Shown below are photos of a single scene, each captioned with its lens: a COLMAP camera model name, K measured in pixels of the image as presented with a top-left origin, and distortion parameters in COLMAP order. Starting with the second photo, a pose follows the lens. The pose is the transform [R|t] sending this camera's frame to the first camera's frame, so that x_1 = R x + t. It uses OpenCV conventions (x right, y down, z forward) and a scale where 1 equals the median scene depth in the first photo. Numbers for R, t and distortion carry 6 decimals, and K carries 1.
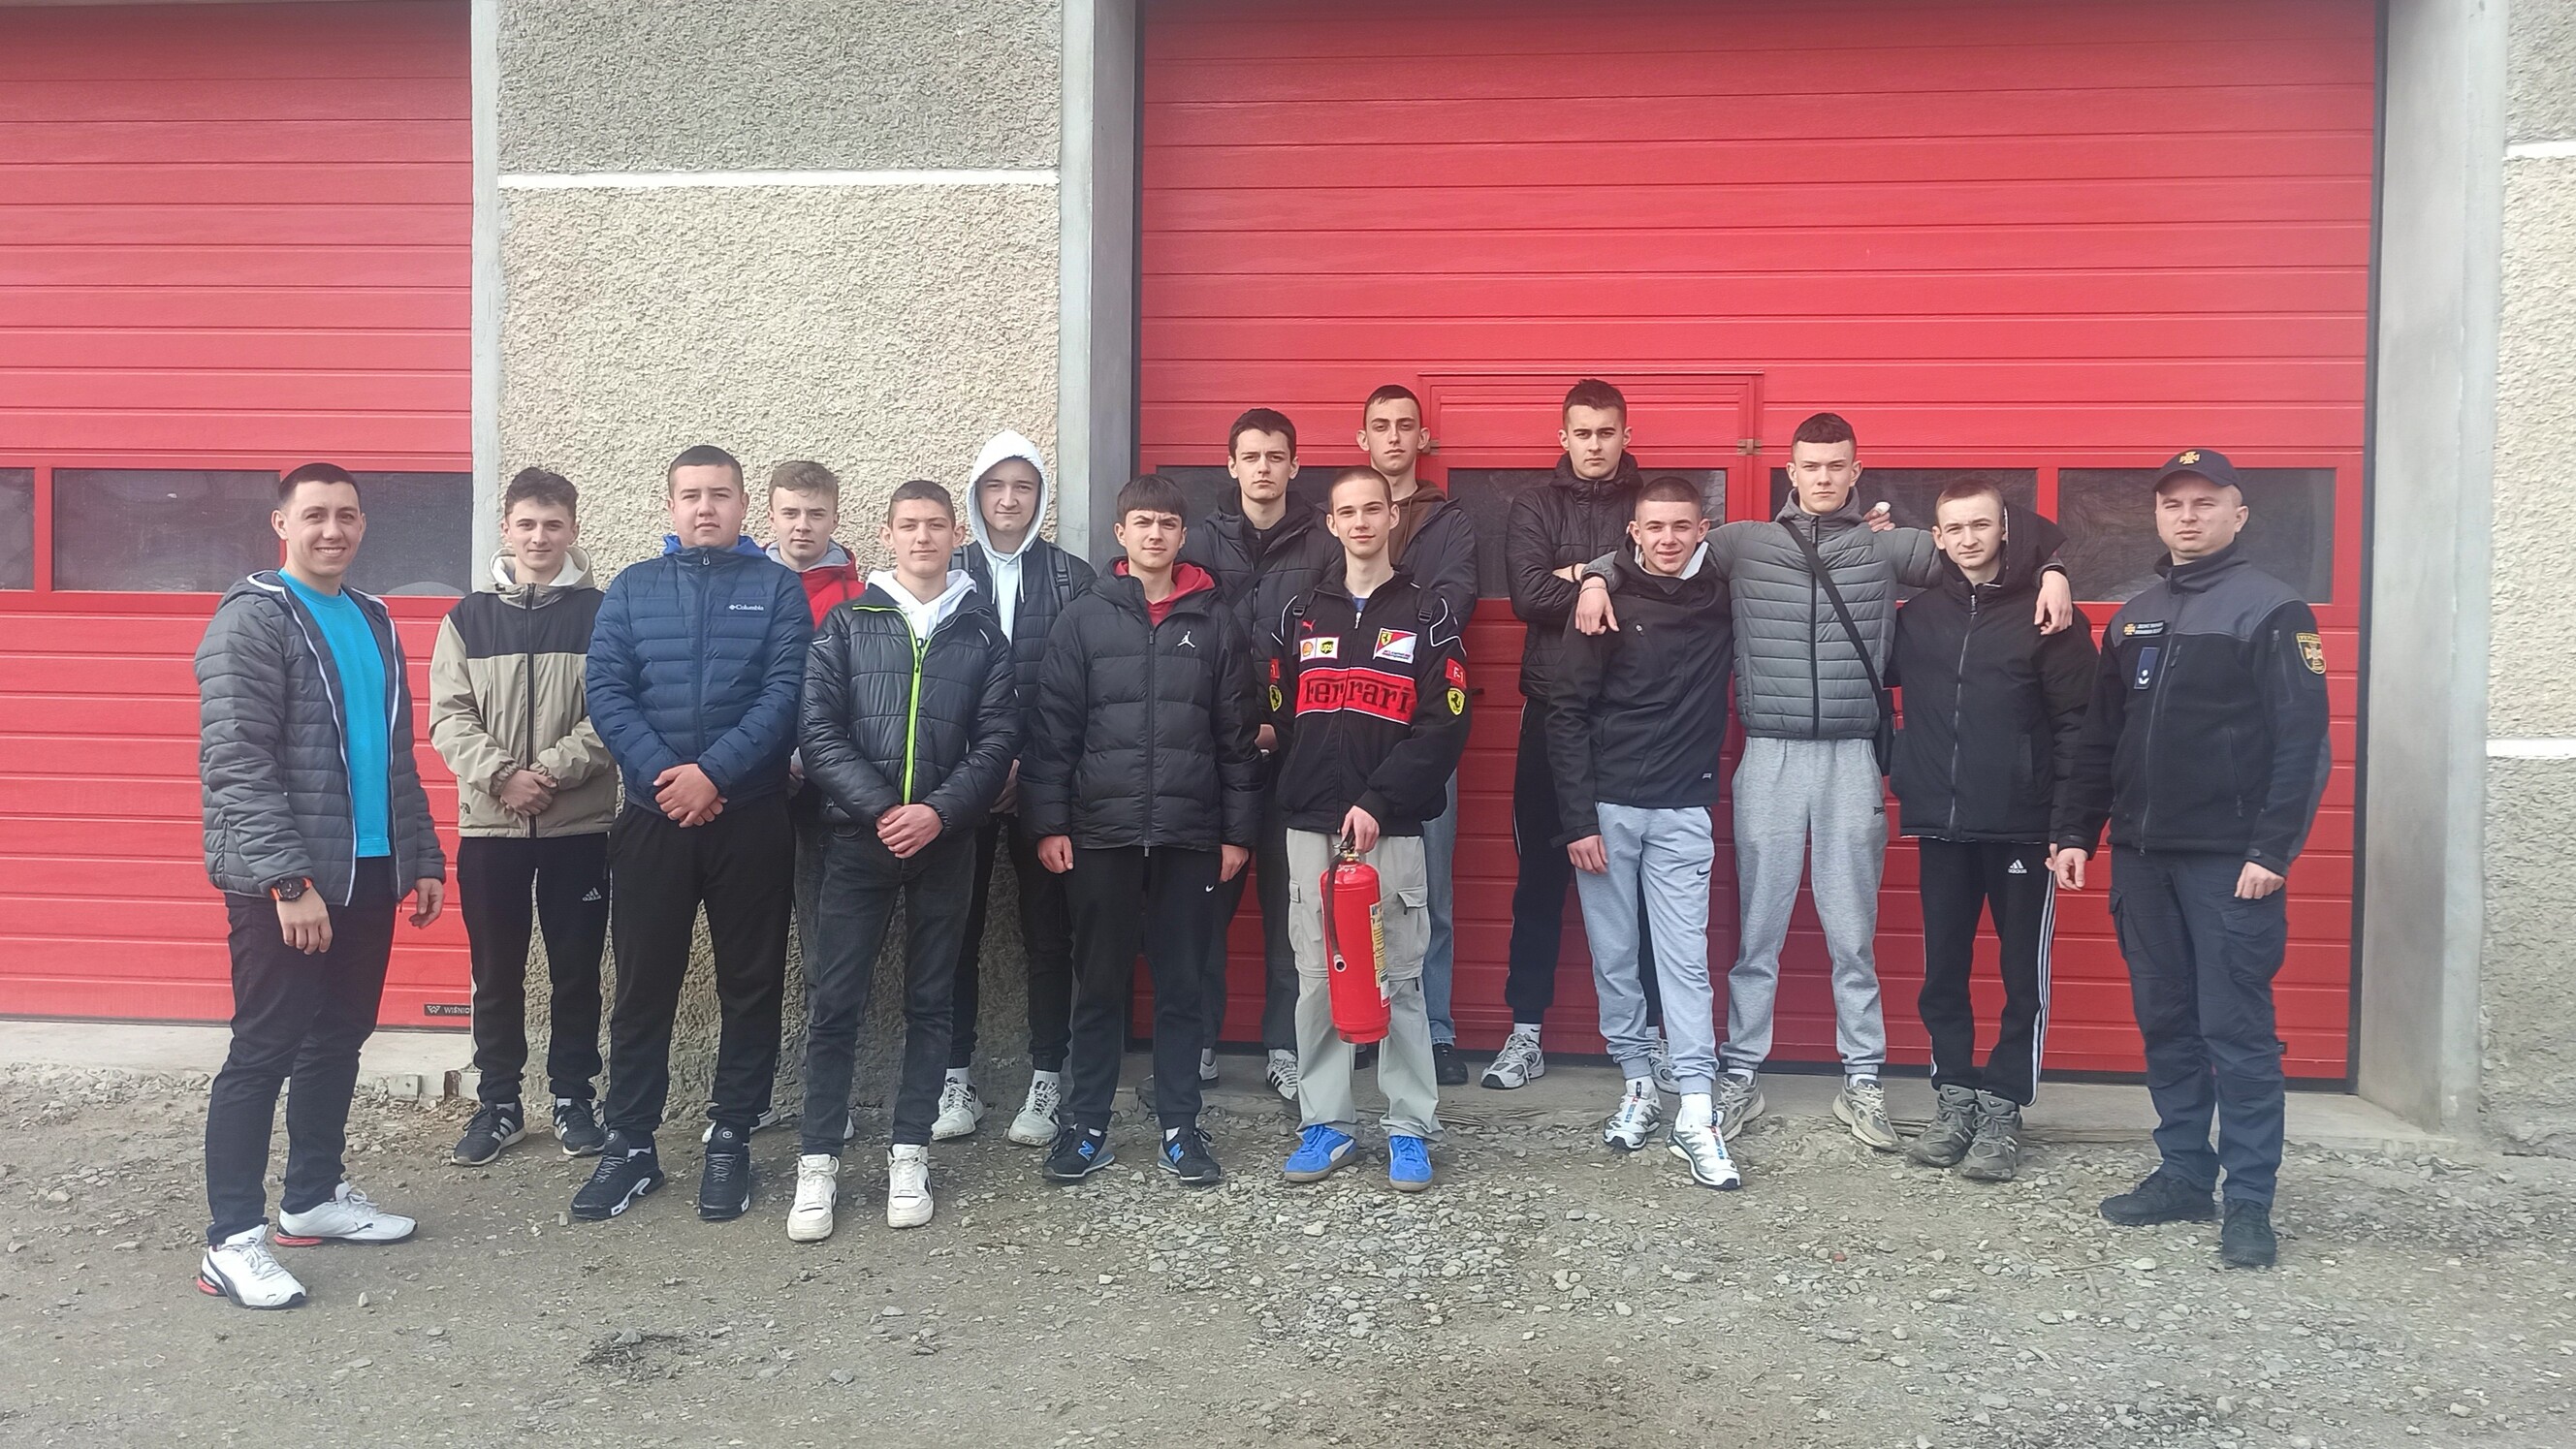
lens RADIAL K [[2326.2, 0, 1291.2], [0, 2326.2, 725.3], [0, 0, 1]] dist [0.073430, -0.087581]
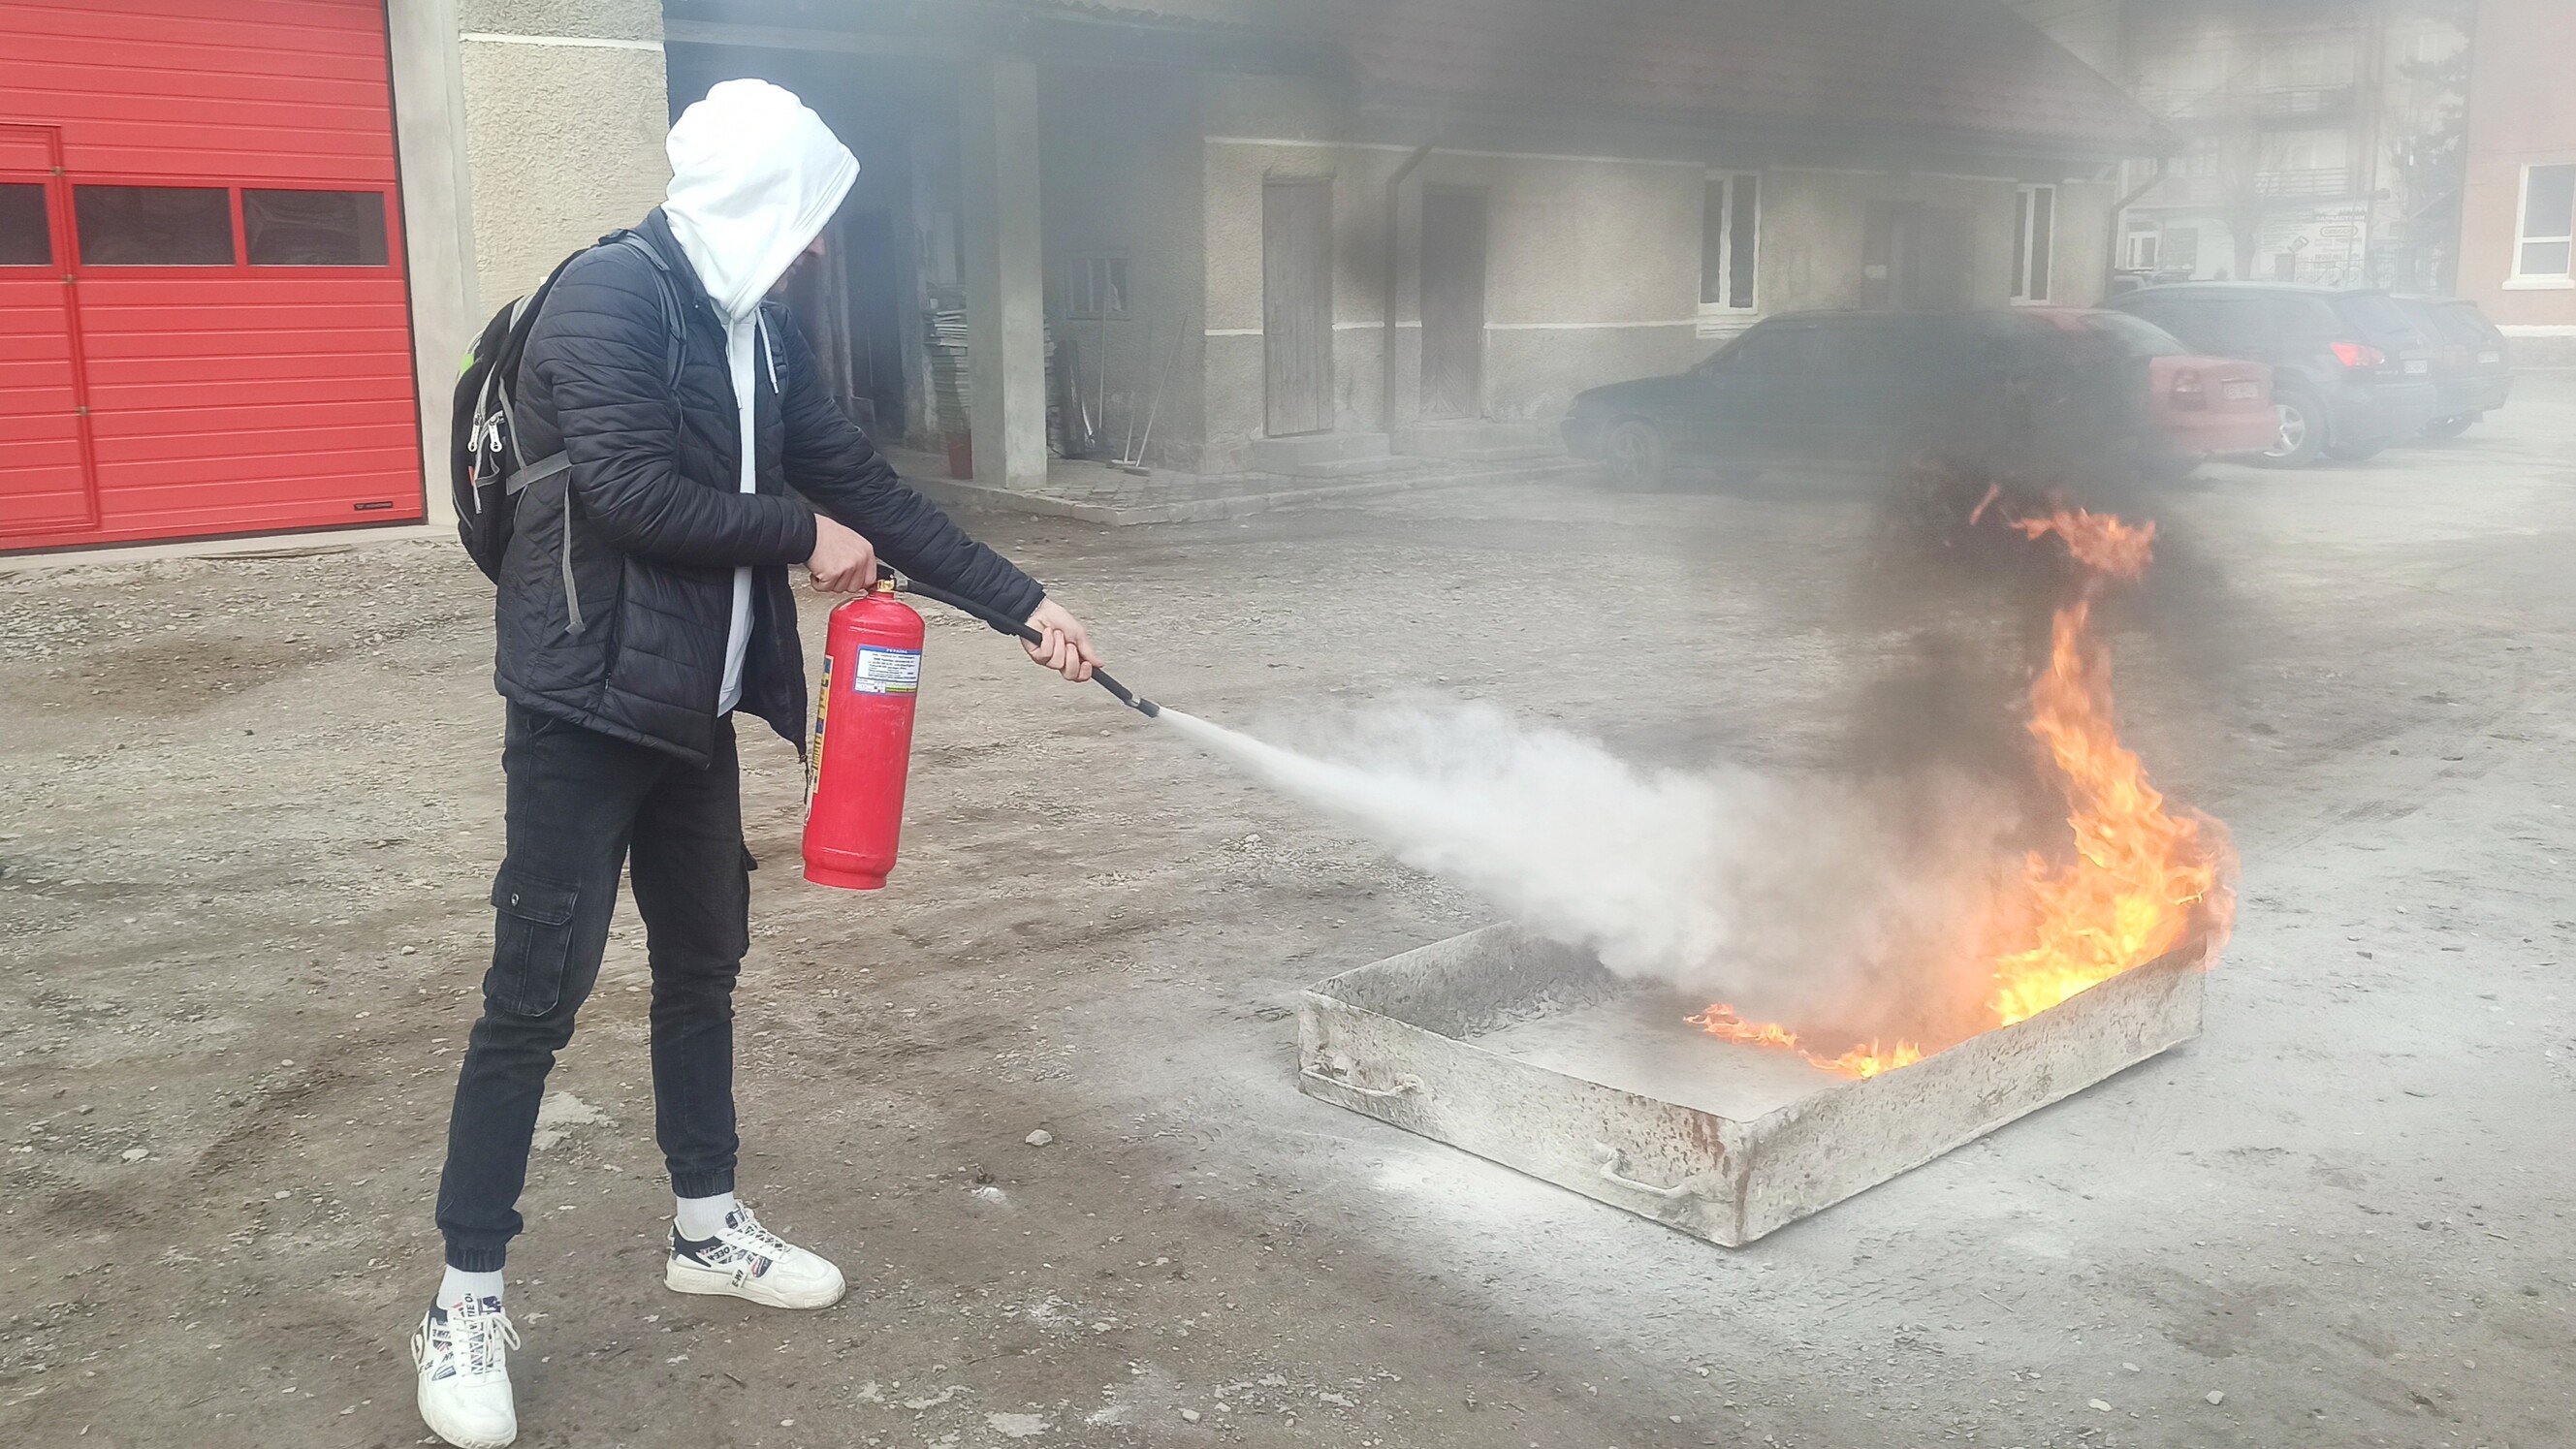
lens RADIAL K [[2326.2, 0, 1181.8], [0, 2326.2, 721.2], [0, 0, 1]] dist [0.073430, -0.087581]
pose [[0.646232, -0.158548, 0.746490, -0.671485], [0.044550, 0.984350, 0.170500, 0.016910], [-0.761840, -0.076926, 0.643182, -0.796969]]
